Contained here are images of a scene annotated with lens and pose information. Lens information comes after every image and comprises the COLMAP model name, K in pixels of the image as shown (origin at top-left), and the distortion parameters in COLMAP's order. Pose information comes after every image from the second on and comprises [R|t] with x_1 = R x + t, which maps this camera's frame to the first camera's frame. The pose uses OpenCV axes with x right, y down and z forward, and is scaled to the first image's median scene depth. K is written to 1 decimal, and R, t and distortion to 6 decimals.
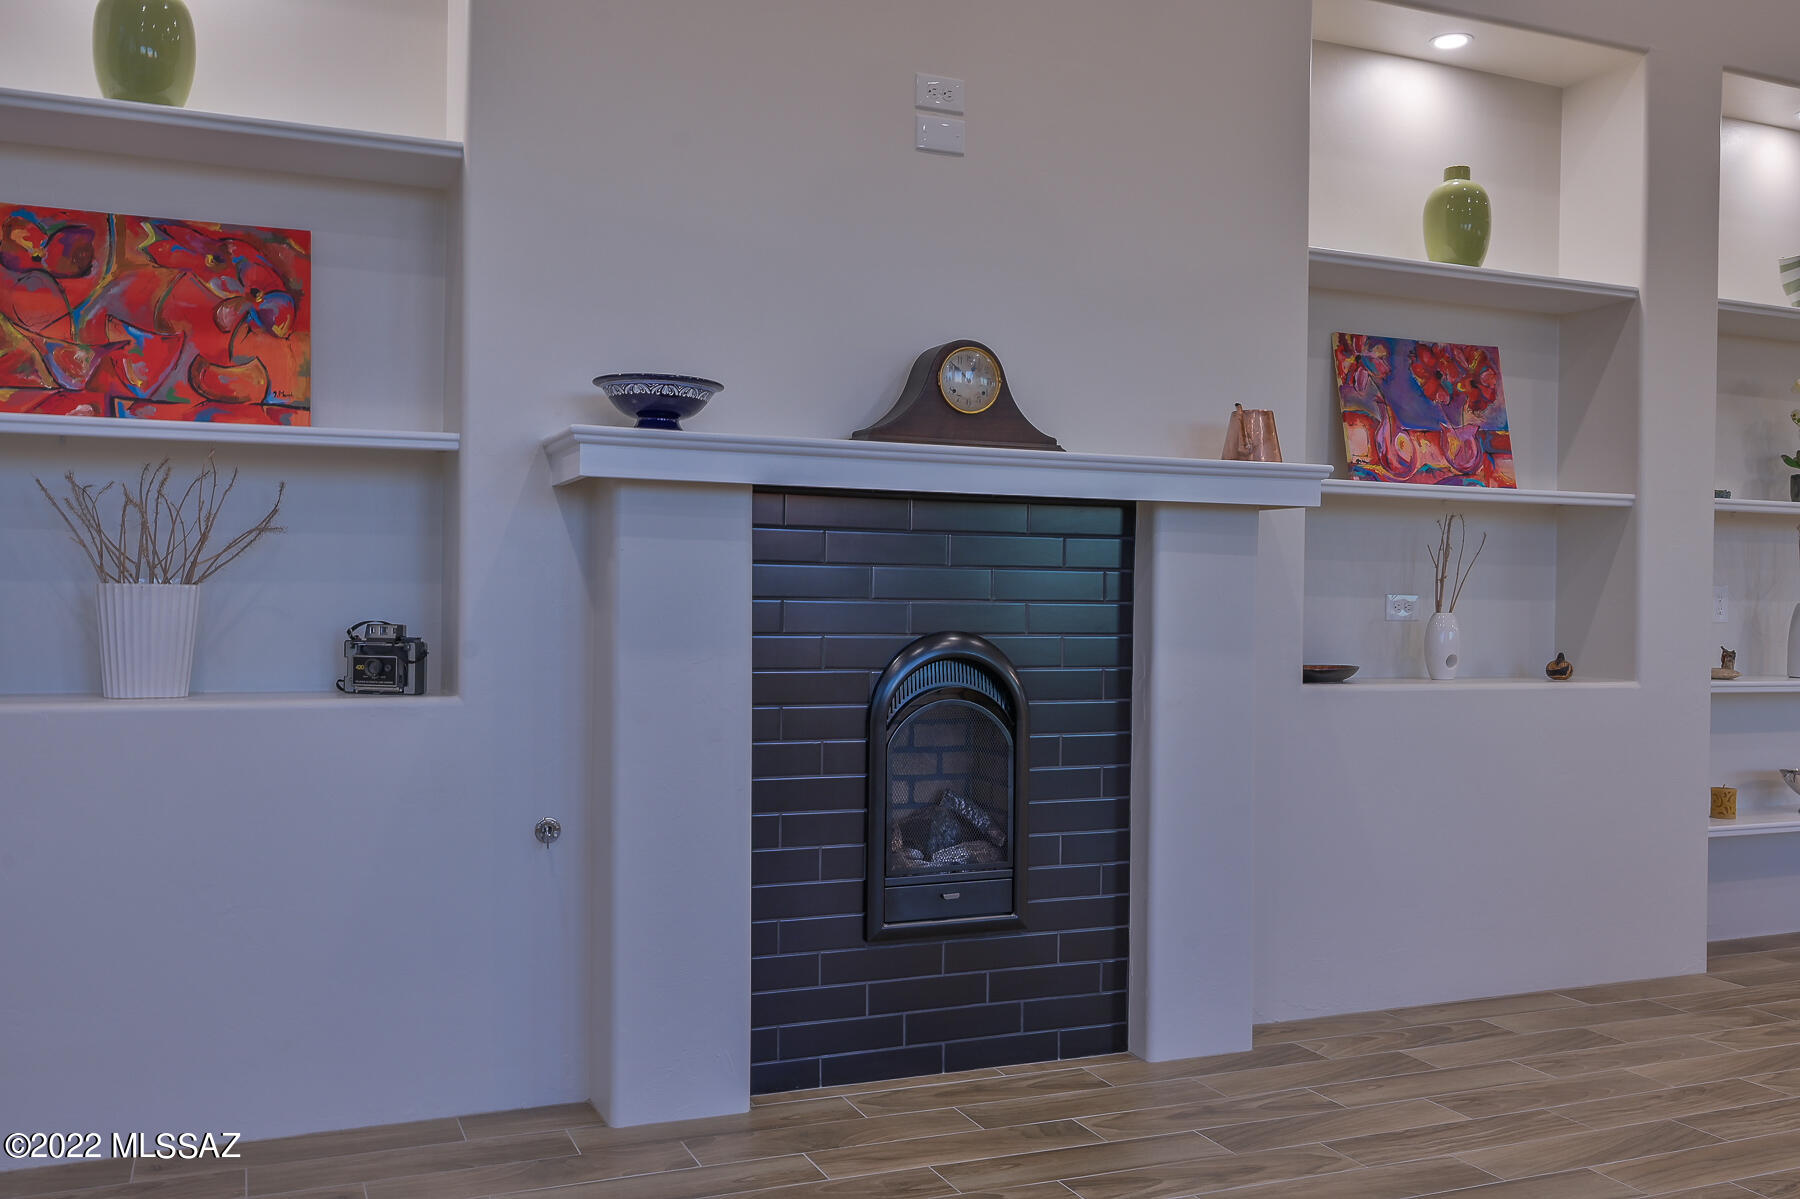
lens RADIAL K [[1569.9, 0, 899.5], [0, 1569.9, 598.2], [0, 0, 1]] dist [0.013326, 0.004748]
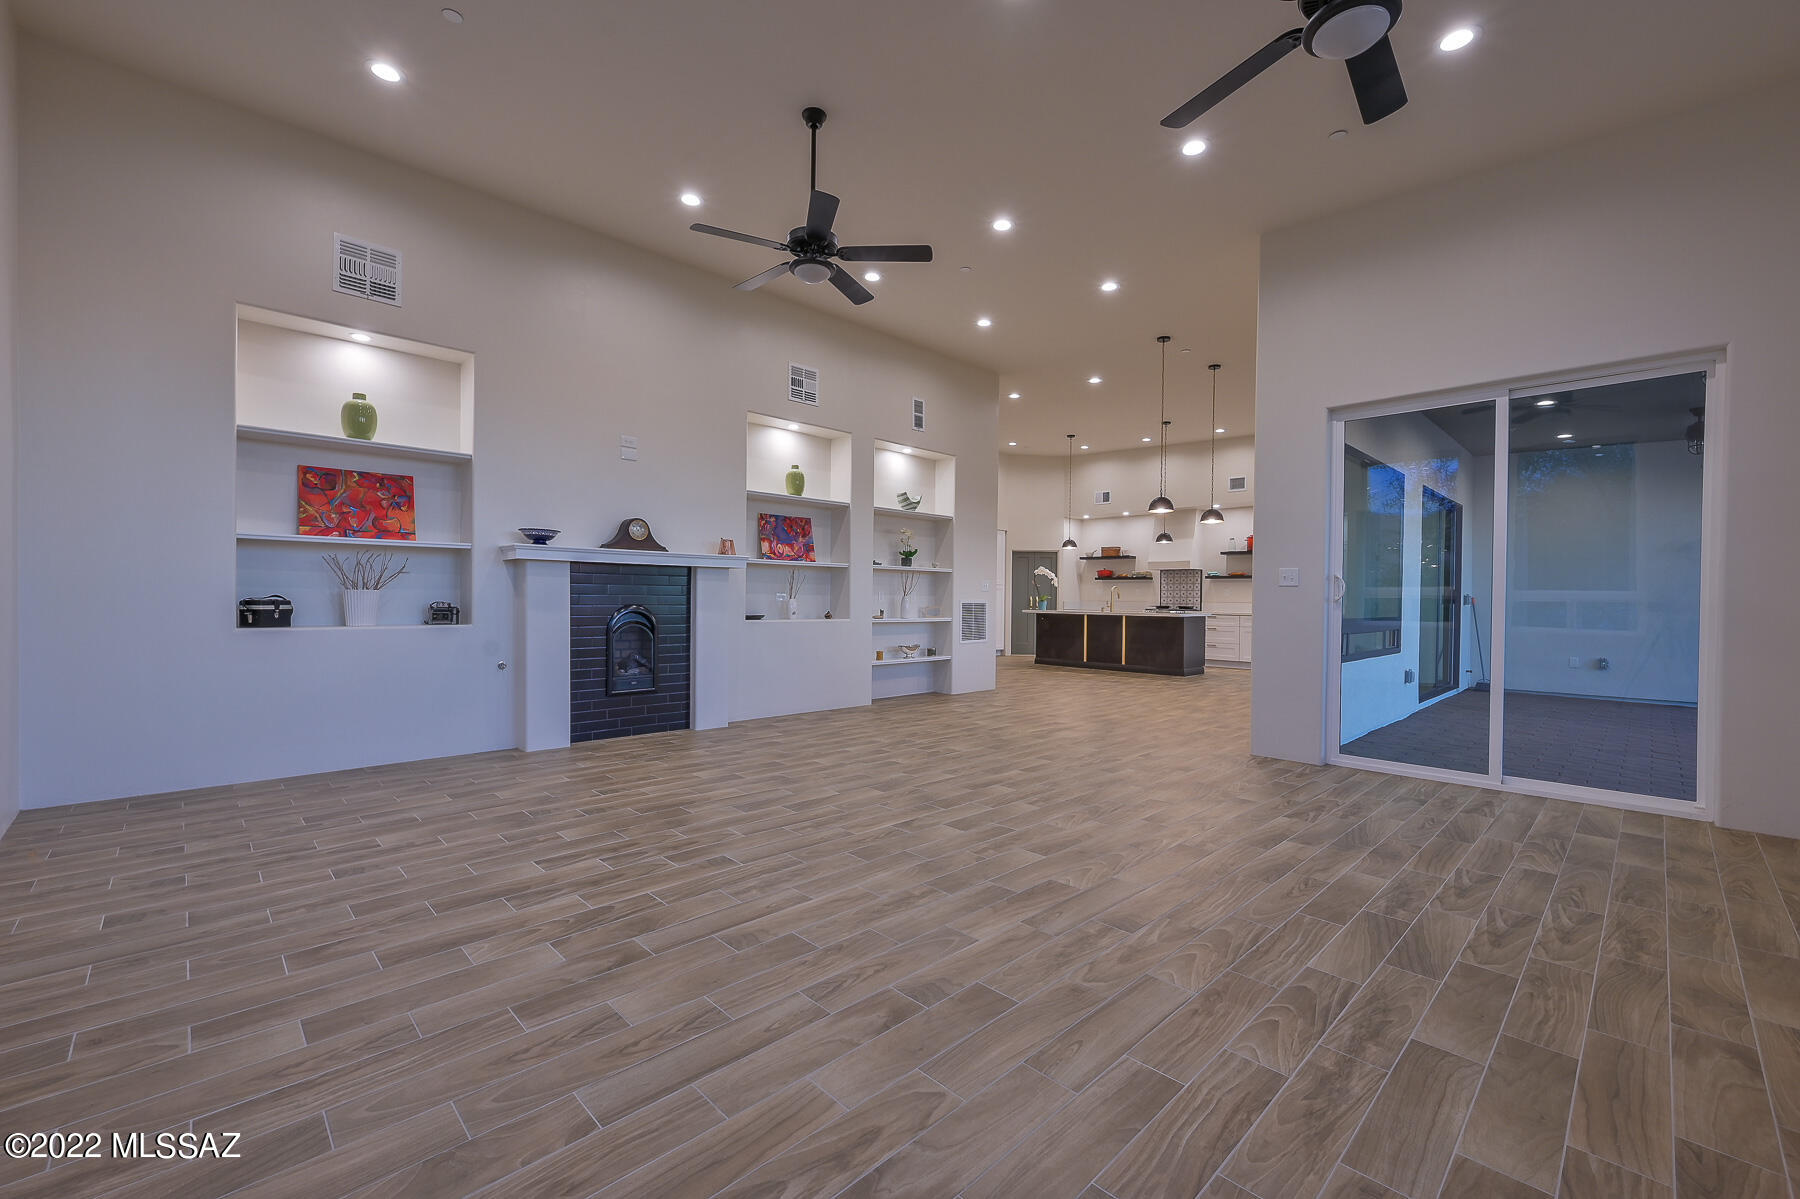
lens RADIAL K [[752.9, 0, 907.7], [0, 752.9, 613.9], [0, 0, 1]] dist [-0.003771, -0.000026]
pose [[0.933135, -0.007730, 0.359442, 0.001799], [-0.002344, 0.999617, 0.027582, -0.004596], [-0.359518, -0.026580, 0.932760, -0.716994]]
